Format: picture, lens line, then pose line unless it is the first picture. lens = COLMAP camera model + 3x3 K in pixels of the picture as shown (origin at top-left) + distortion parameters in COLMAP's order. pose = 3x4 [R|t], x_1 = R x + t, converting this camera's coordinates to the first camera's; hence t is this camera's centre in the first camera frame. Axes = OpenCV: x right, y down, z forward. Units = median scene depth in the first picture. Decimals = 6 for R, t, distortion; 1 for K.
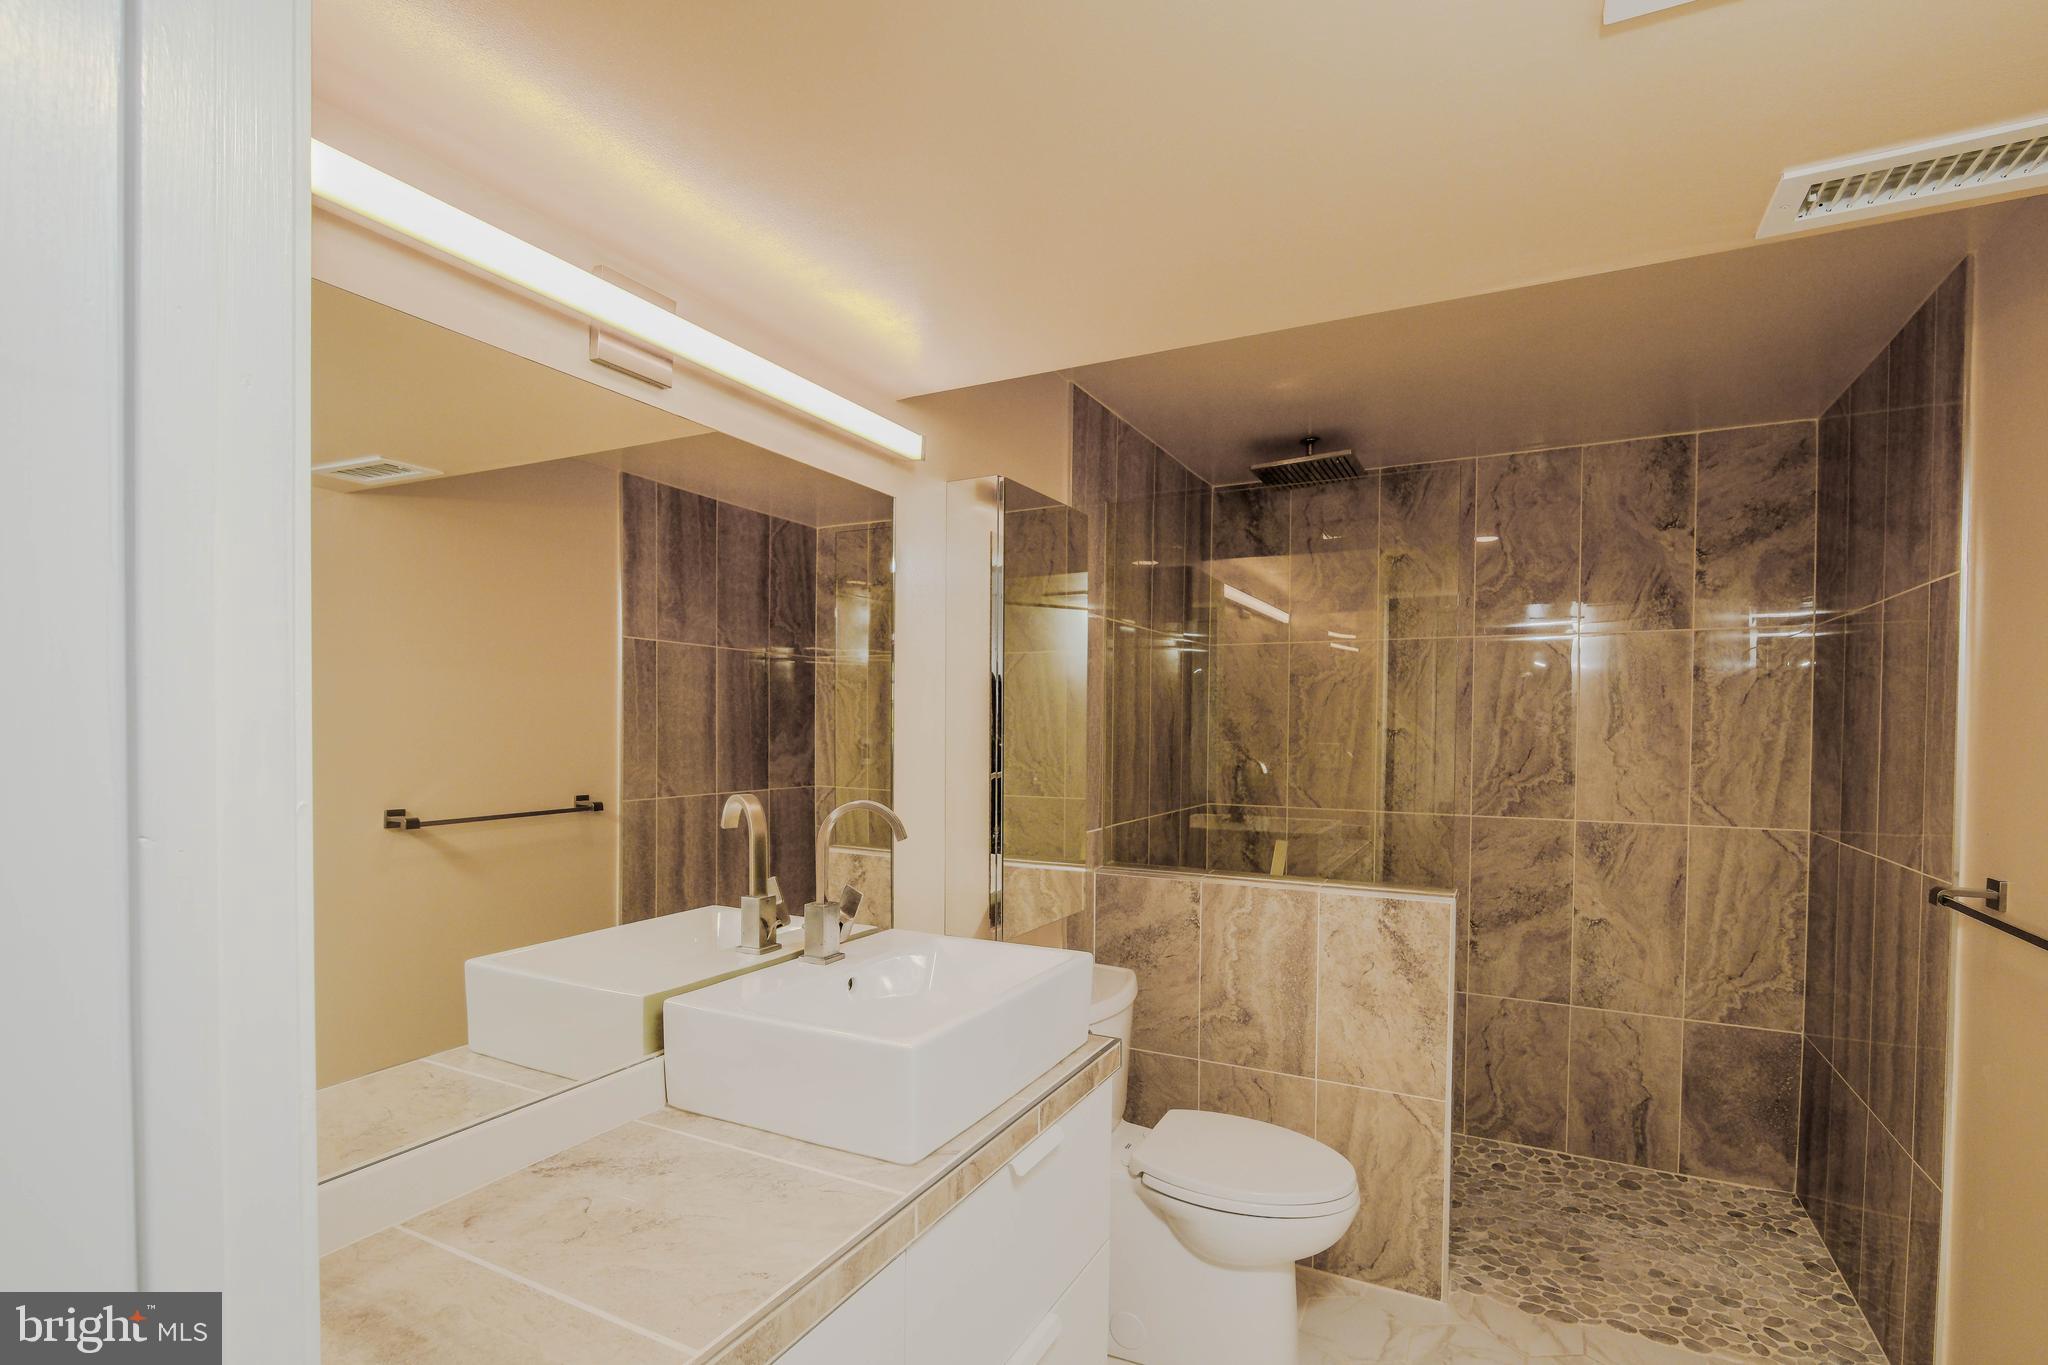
lens RADIAL K [[954.9, 0, 1024.2], [0, 954.9, 742.5], [0, 0, 1]] dist [-0.000215, 0.000015]
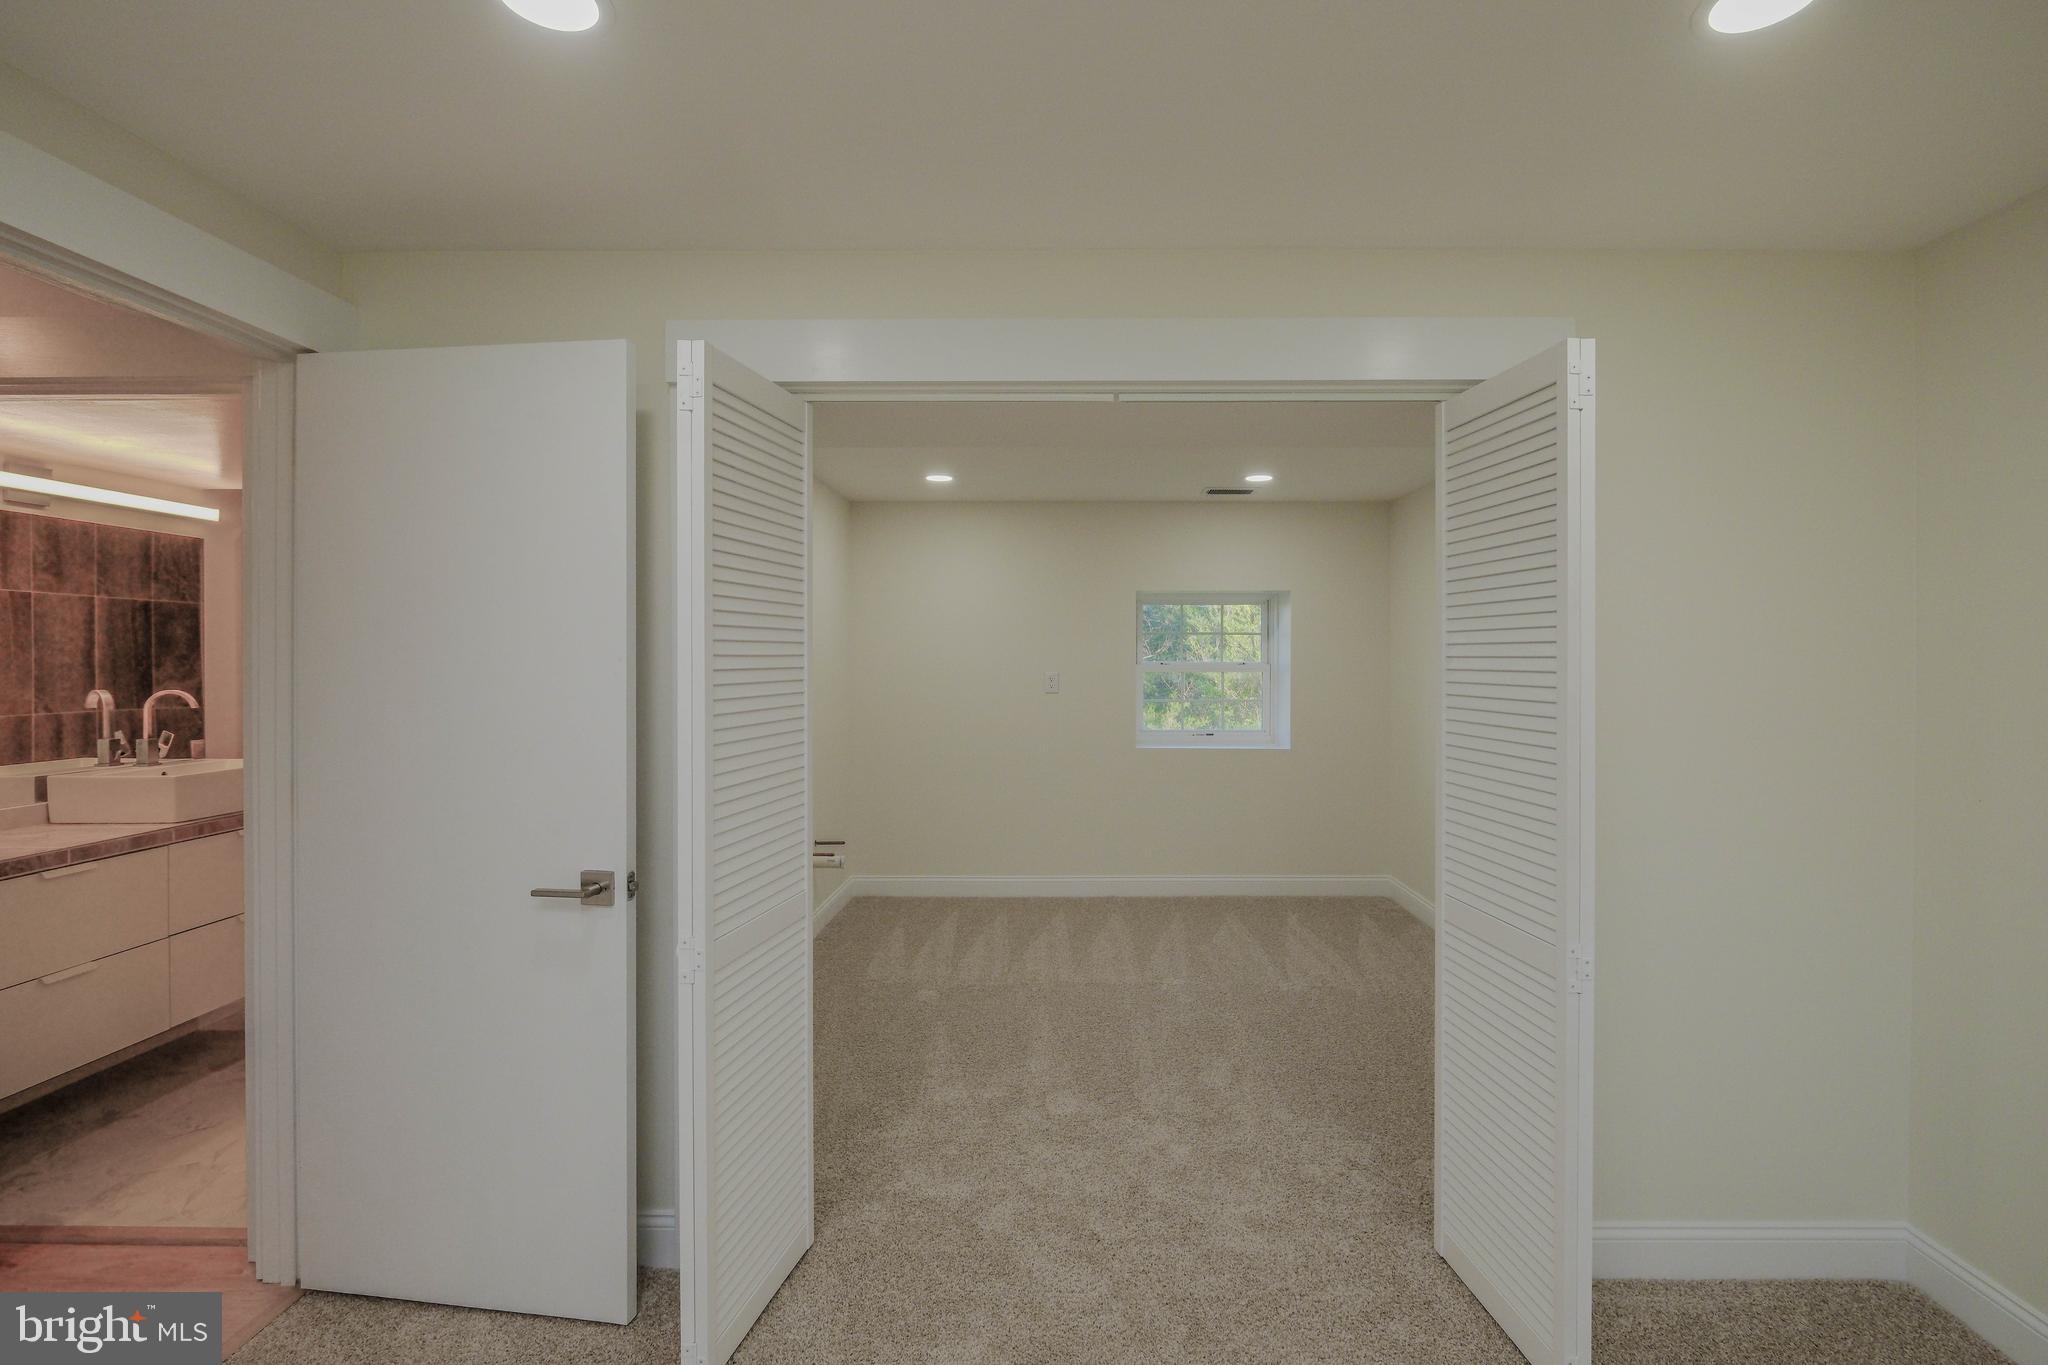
lens RADIAL K [[934.0, 0, 1054.1], [0, 934.0, 663.2], [0, 0, 1]] dist [-0.006294, -0.000014]
pose [[0.890086, -0.010710, 0.455666, 0.269958], [0.015843, 0.999847, -0.007447, 0.020549], [-0.455516, 0.013847, 0.890120, -0.735296]]
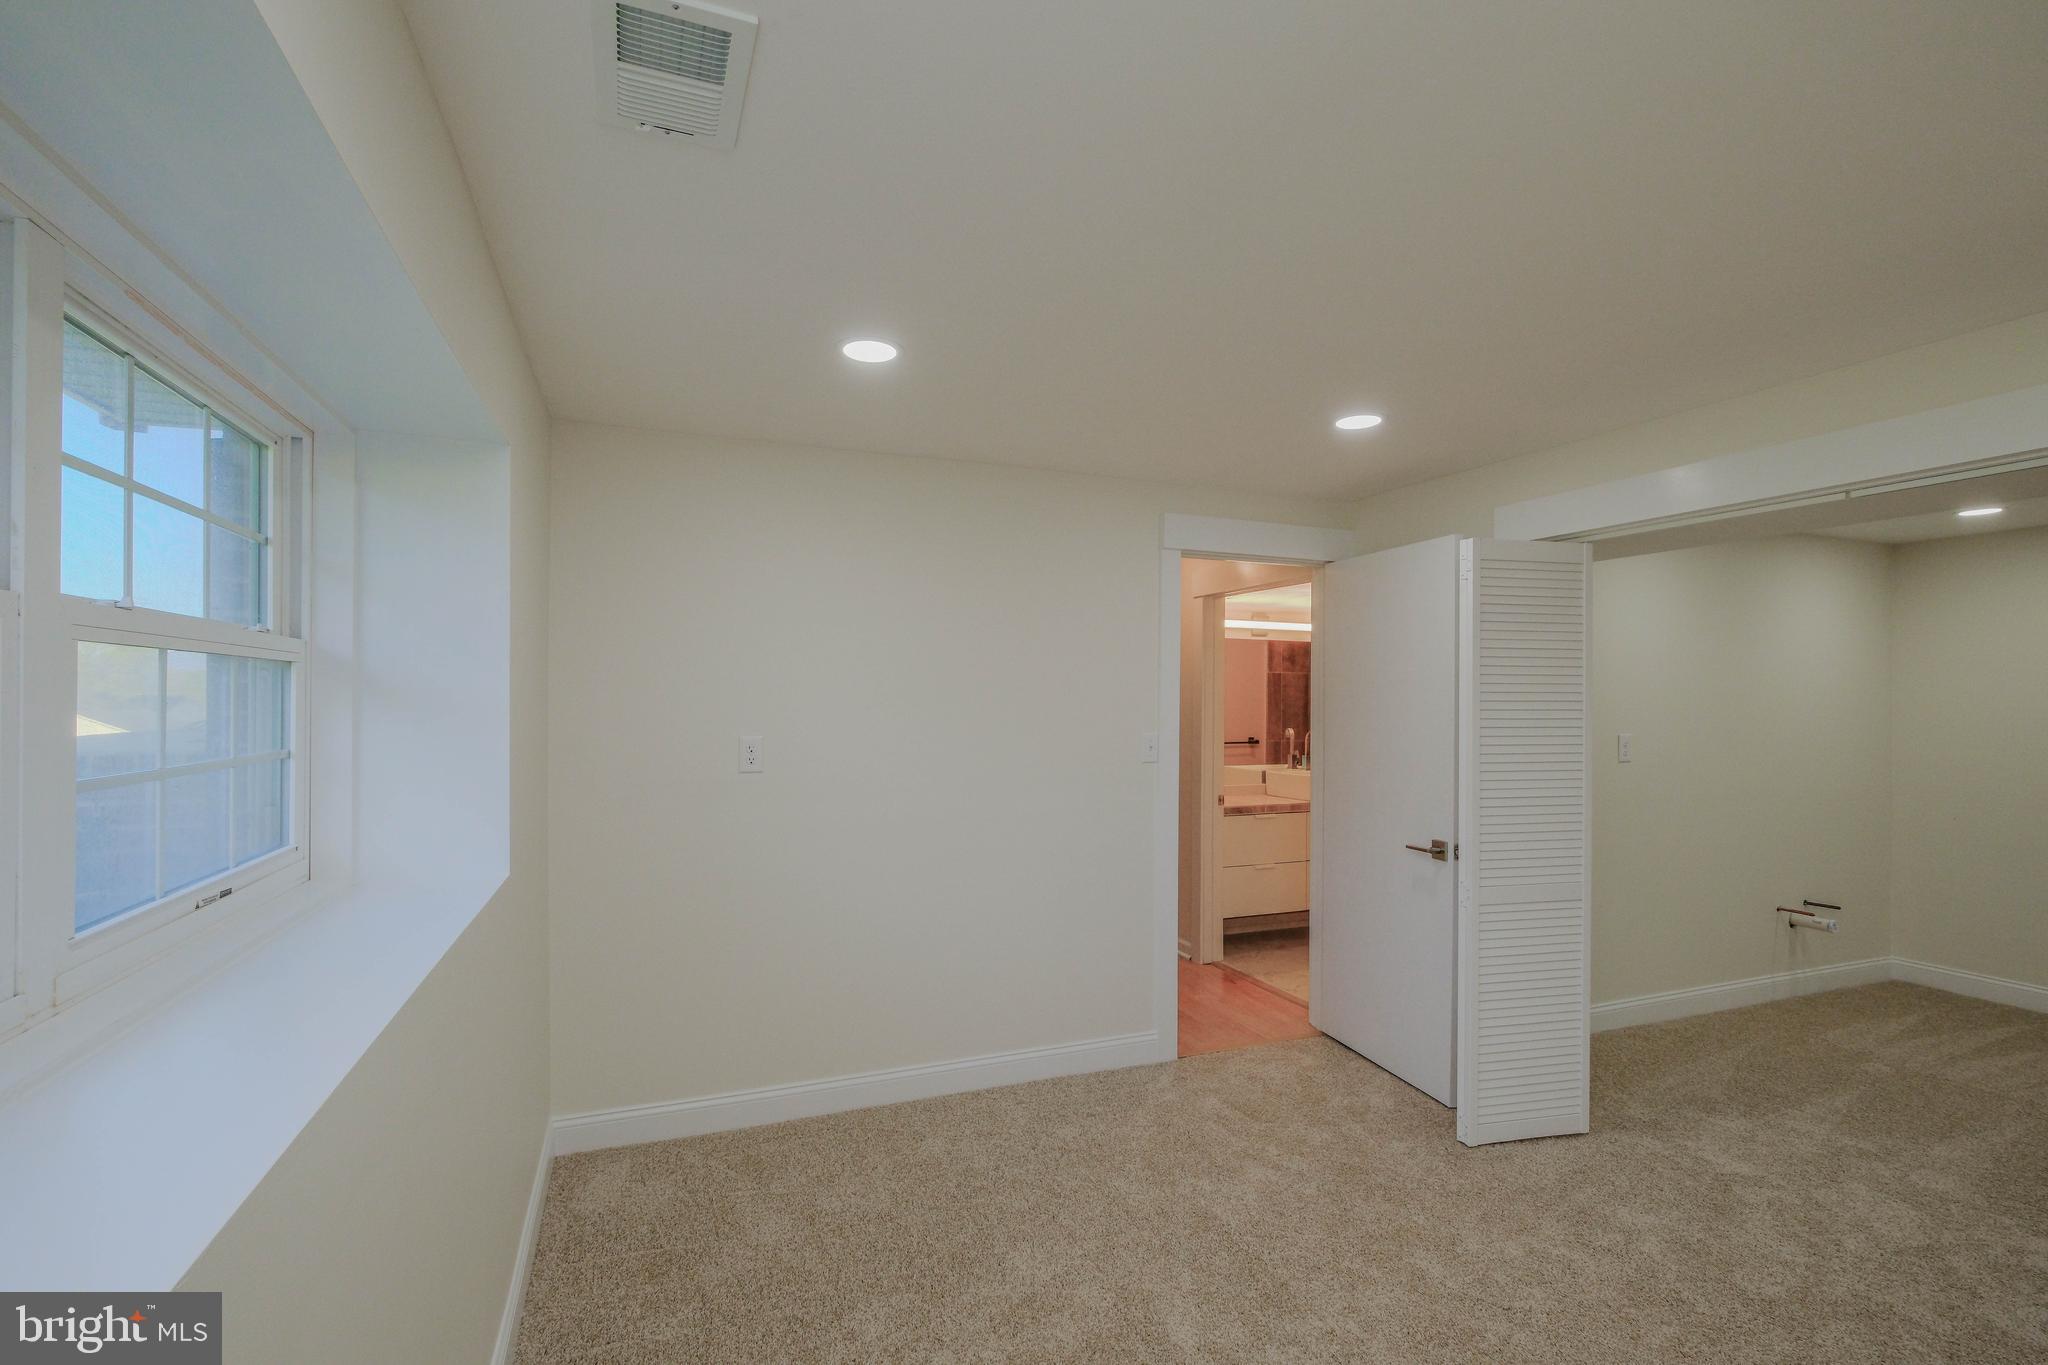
lens RADIAL K [[897.0, 0, 1024.0], [0, 897.0, 682.5], [0, 0, 1]] dist [0.000139, 0.000020]
pose [[0.772803, -0.017329, -0.634409, 0.515590], [-0.012155, 0.999040, -0.042096, 0.016780], [0.634529, 0.040244, 0.771850, -1.080212]]
